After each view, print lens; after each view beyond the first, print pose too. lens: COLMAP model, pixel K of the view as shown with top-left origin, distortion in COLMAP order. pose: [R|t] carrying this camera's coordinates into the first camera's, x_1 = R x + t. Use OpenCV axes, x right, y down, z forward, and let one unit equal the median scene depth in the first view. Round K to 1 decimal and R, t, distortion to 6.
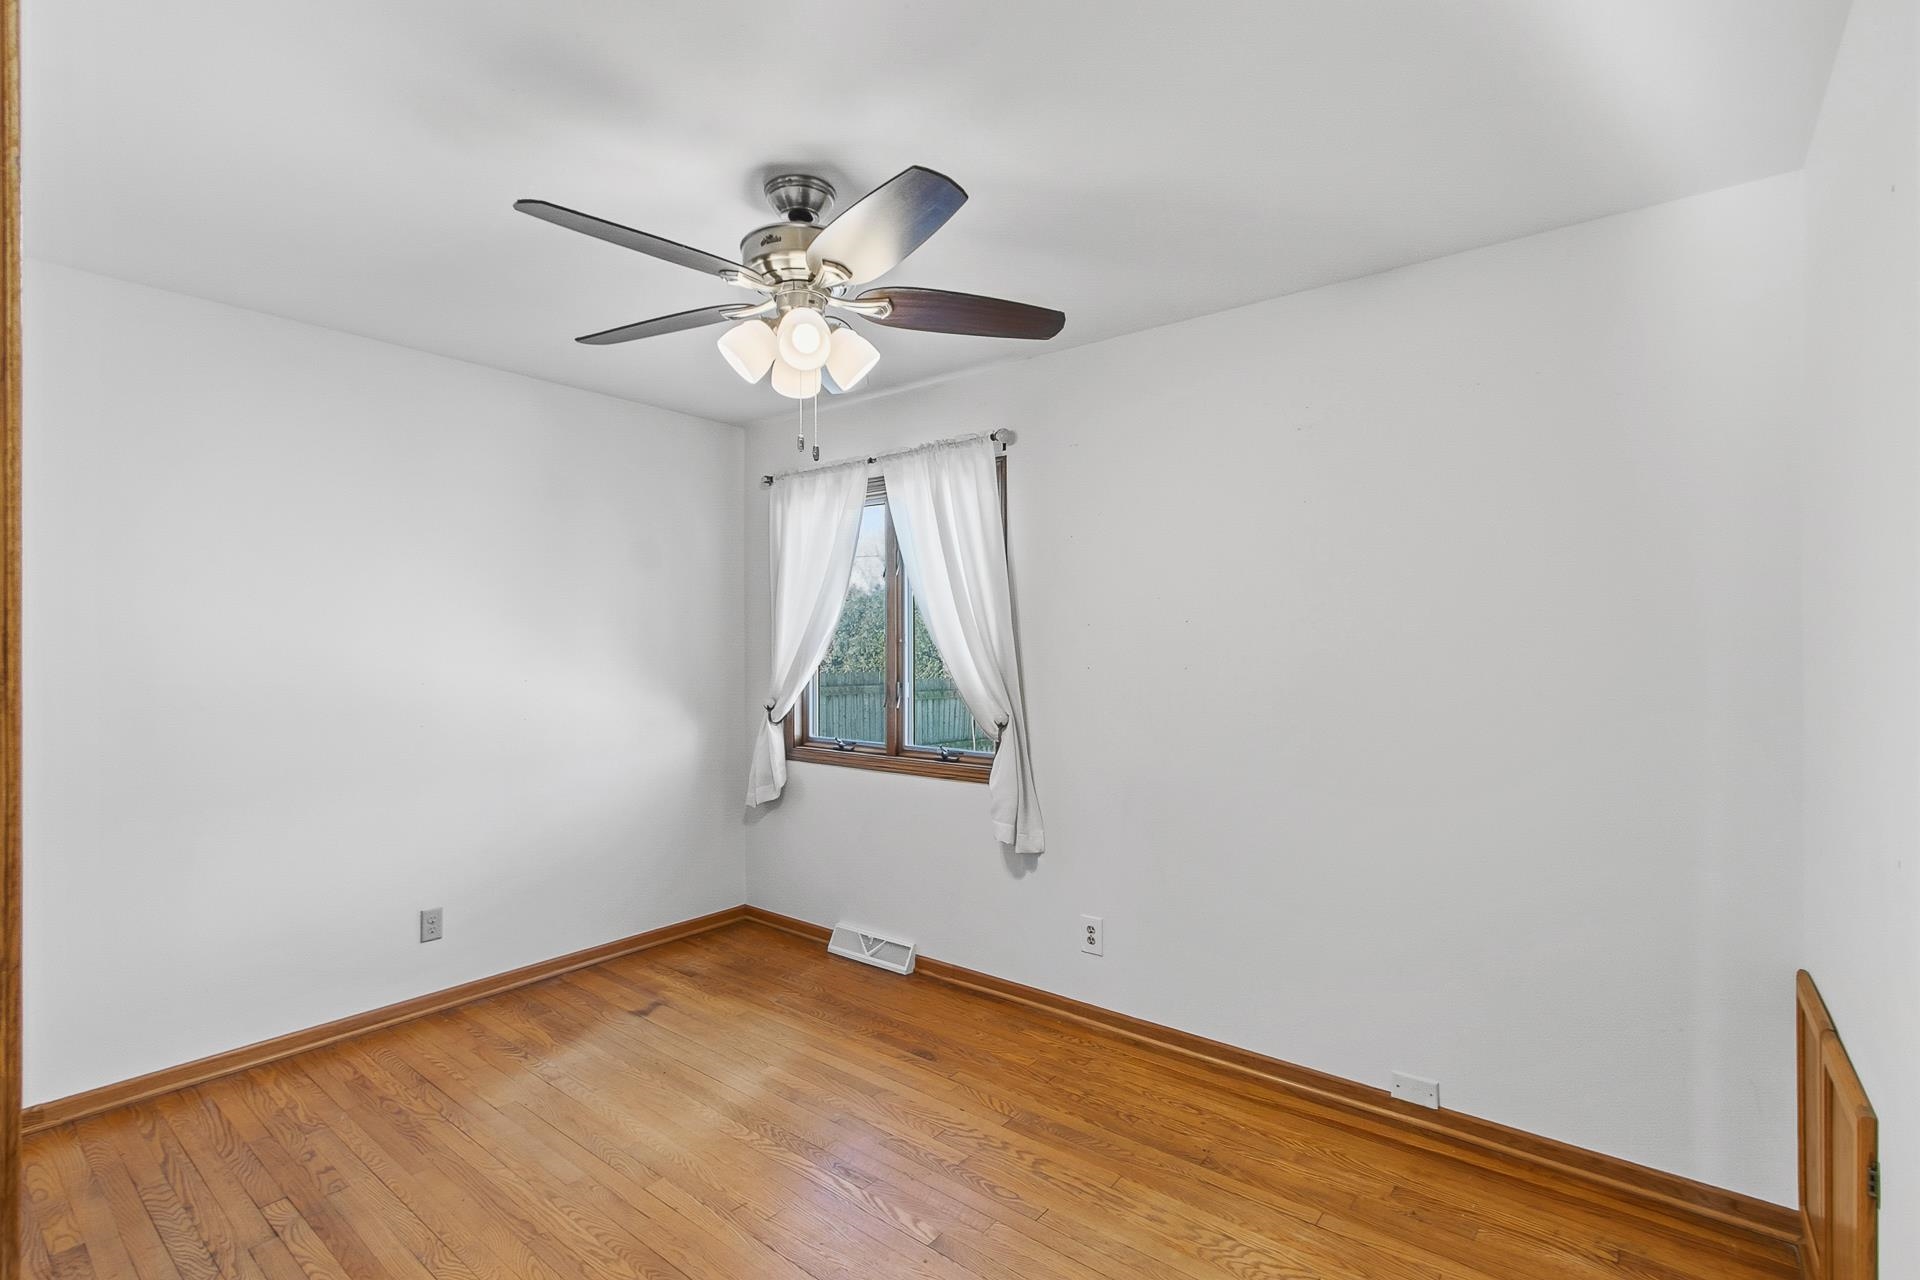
lens RADIAL K [[892.0, 0, 906.4], [0, 892.0, 640.8], [0, 0, 1]] dist [-0.000753, -0.003036]
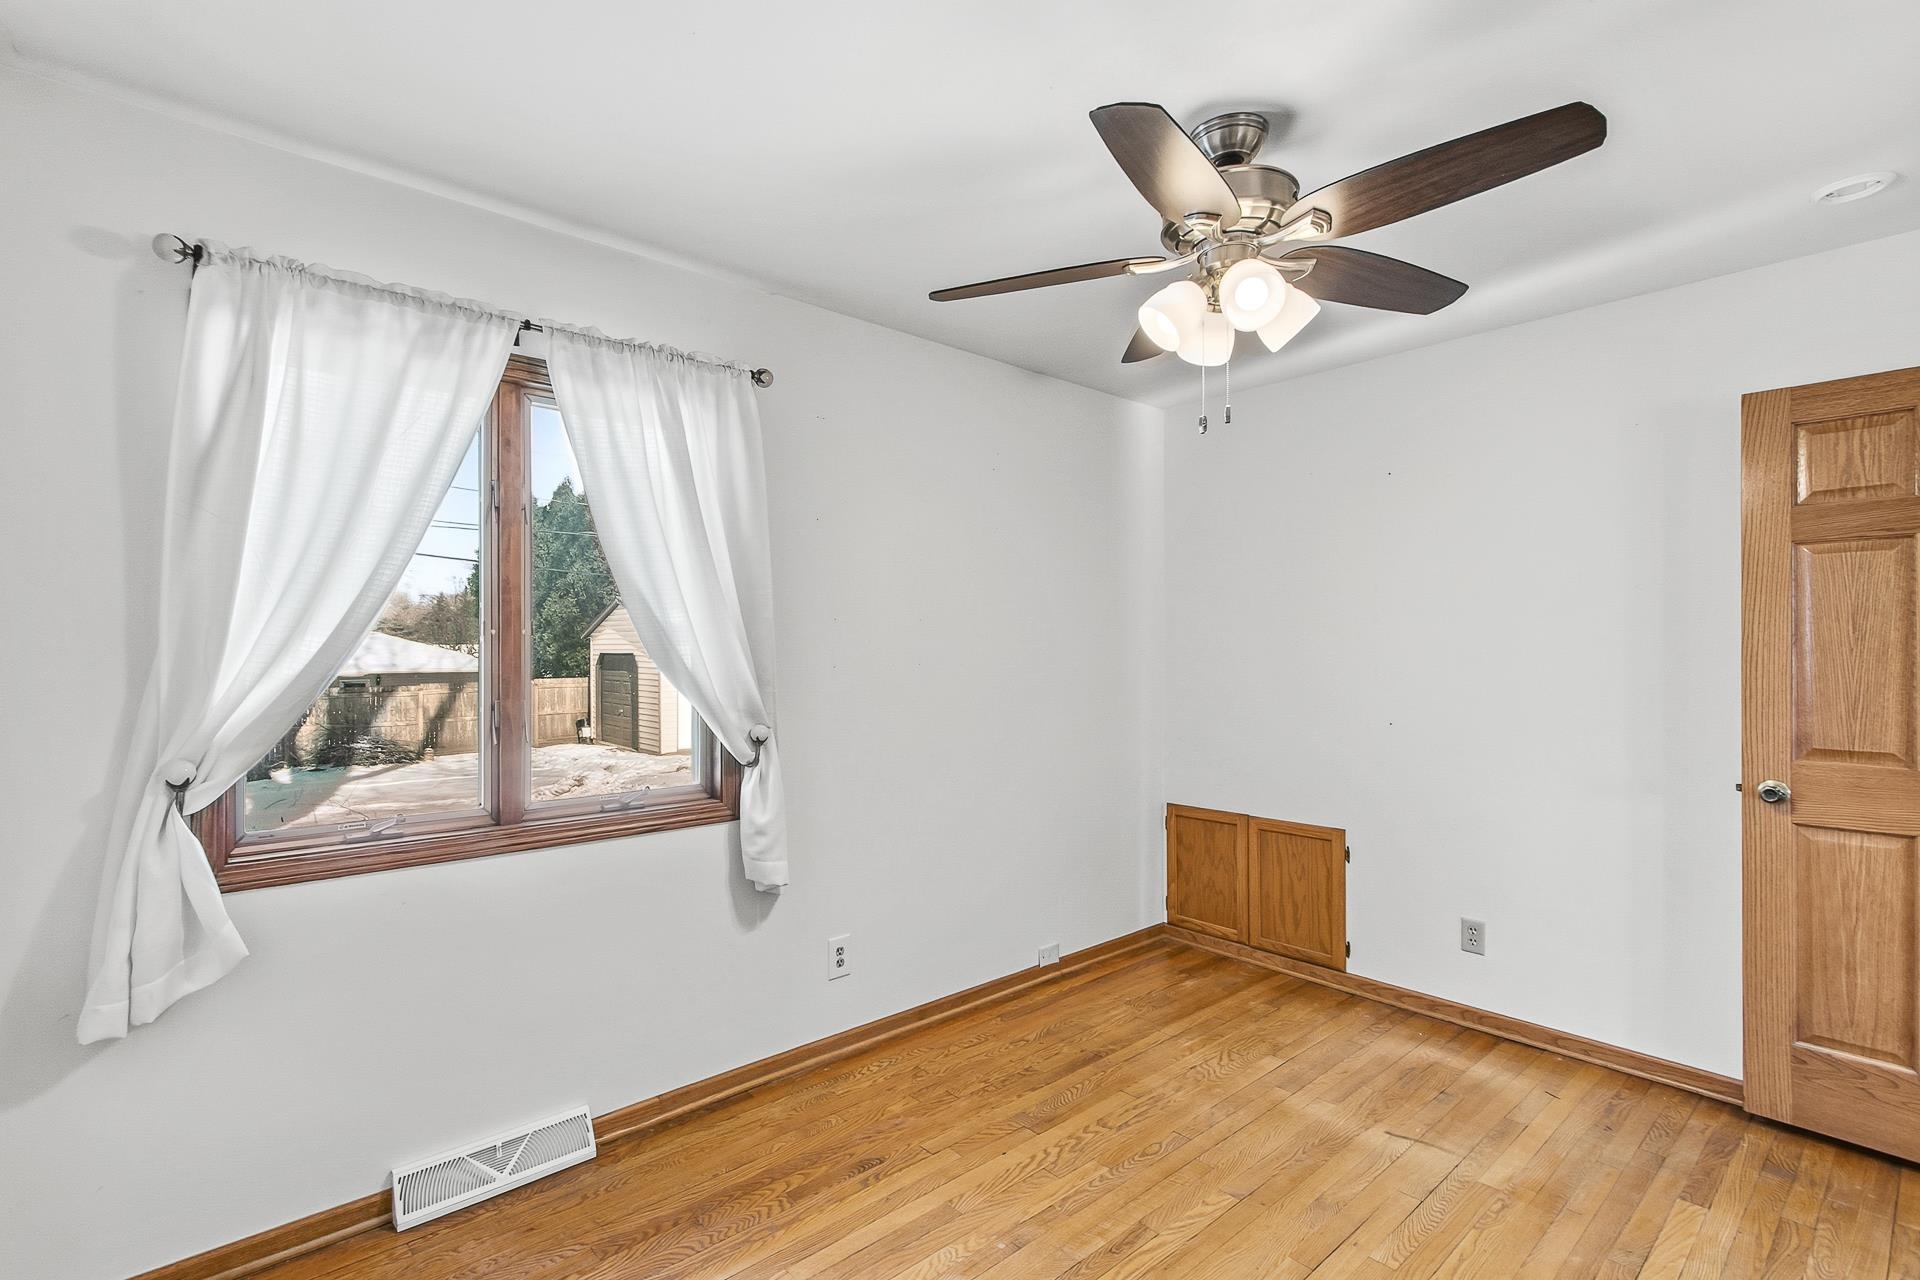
lens RADIAL K [[892.0, 0, 957.2], [0, 892.0, 642.7], [0, 0, 1]] dist [-0.000753, -0.003036]
pose [[0.139287, 0.006772, 0.990229, -0.709040], [-0.003171, 0.999975, -0.006393, 0.012140], [-0.990247, -0.002250, 0.139305, 0.776789]]
